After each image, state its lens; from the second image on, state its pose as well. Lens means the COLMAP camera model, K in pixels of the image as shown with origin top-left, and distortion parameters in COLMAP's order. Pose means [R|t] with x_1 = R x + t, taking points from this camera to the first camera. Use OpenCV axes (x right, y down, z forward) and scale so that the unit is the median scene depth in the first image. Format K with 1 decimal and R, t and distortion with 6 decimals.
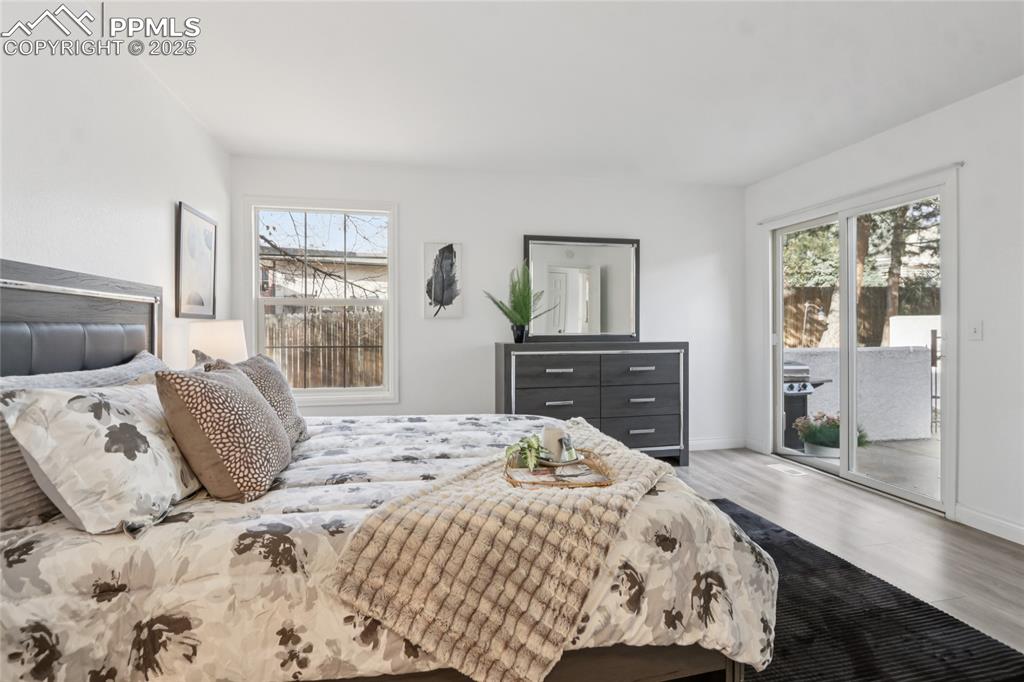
lens RADIAL K [[482.0, 0, 505.2], [0, 482.0, 332.4], [0, 0, 1]] dist [-0.003398, -0.001842]
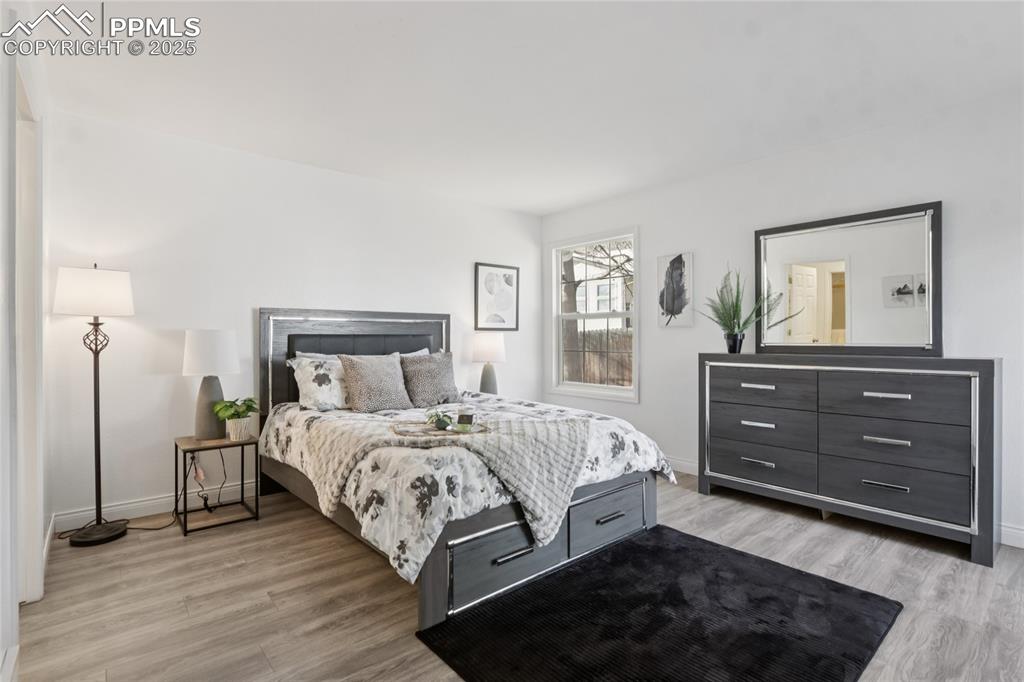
lens RADIAL K [[482.0, 0, 503.0], [0, 482.0, 339.2], [0, 0, 1]] dist [-0.003398, -0.001842]
pose [[0.477288, 0.005220, -0.878731, 0.612512], [-0.006565, 0.999976, 0.002375, -0.003425], [0.878722, 0.004636, 0.477311, 0.182240]]
